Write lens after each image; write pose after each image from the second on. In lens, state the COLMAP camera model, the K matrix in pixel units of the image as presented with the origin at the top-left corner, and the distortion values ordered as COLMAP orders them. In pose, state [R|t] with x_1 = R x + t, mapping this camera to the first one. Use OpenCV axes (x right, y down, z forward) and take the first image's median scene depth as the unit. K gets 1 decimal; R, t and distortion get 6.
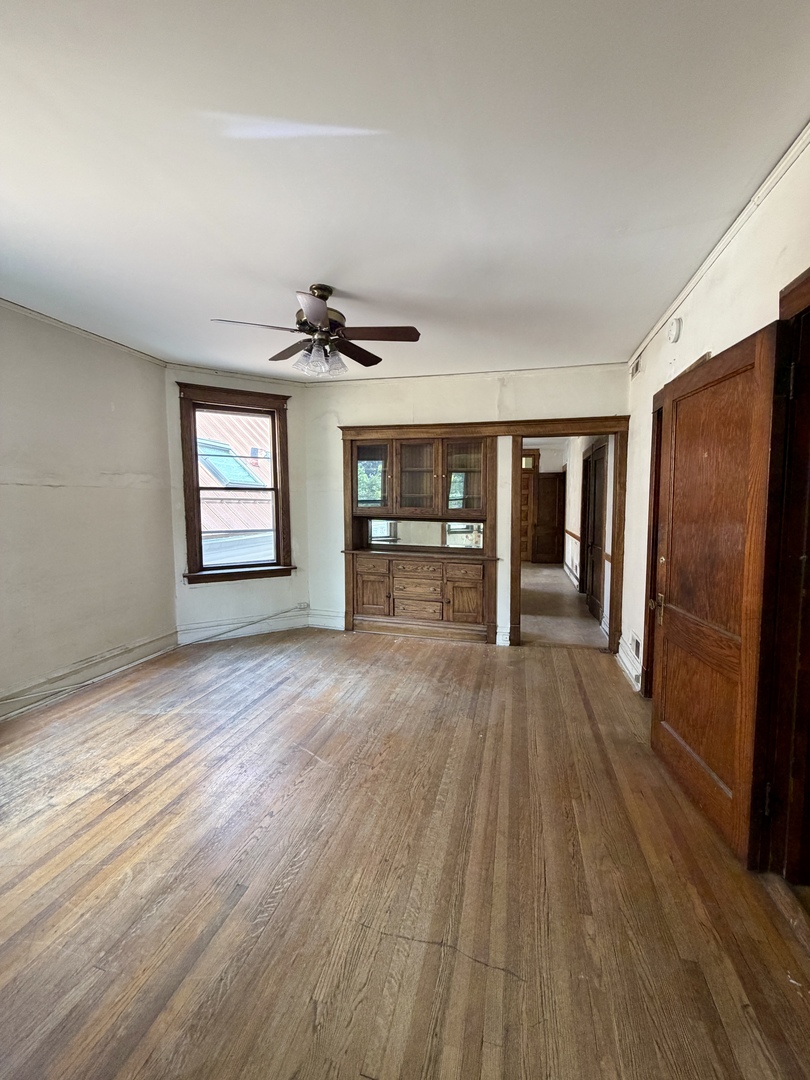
lens RADIAL K [[435.2, 0, 412.3], [0, 435.2, 538.4], [0, 0, 1]] dist [-0.003559, -0.000198]
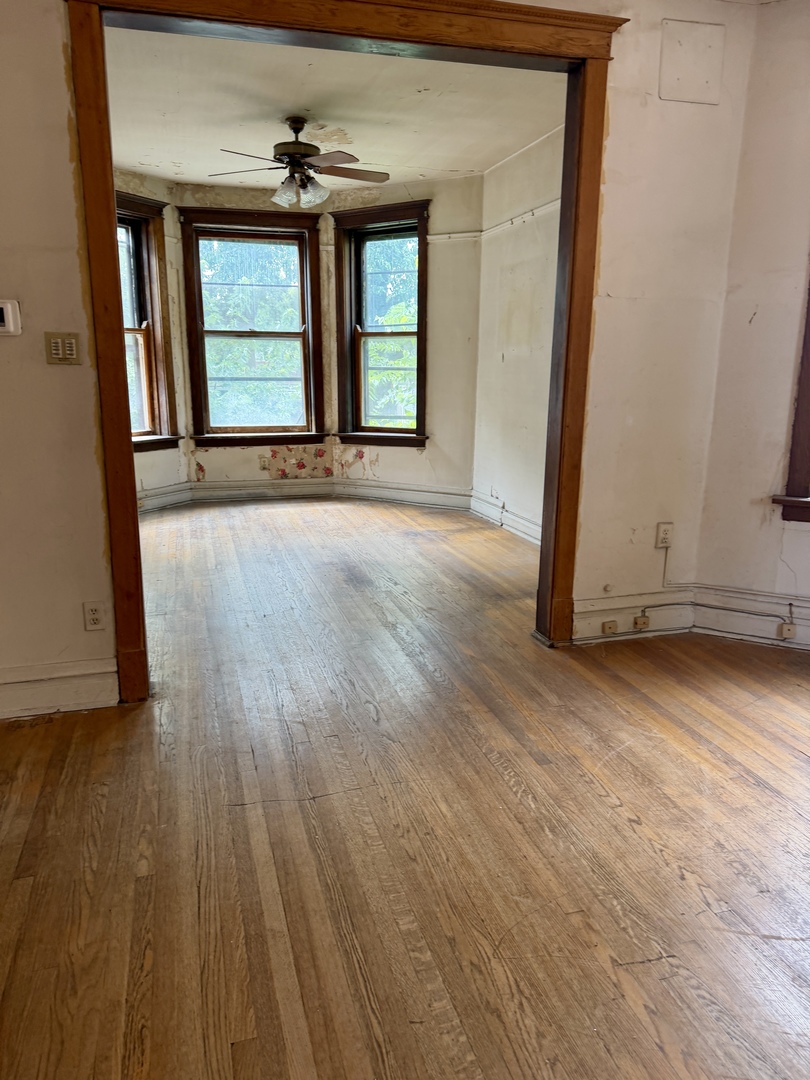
lens RADIAL K [[764.8, 0, 419.3], [0, 764.8, 554.2], [0, 0, 1]] dist [0.196984, -0.391197]
pose [[-0.860850, 0.116945, -0.495238, 0.494785], [-0.045490, 0.951651, 0.303795, -0.061291], [0.506821, 0.284050, -0.813909, 1.799488]]
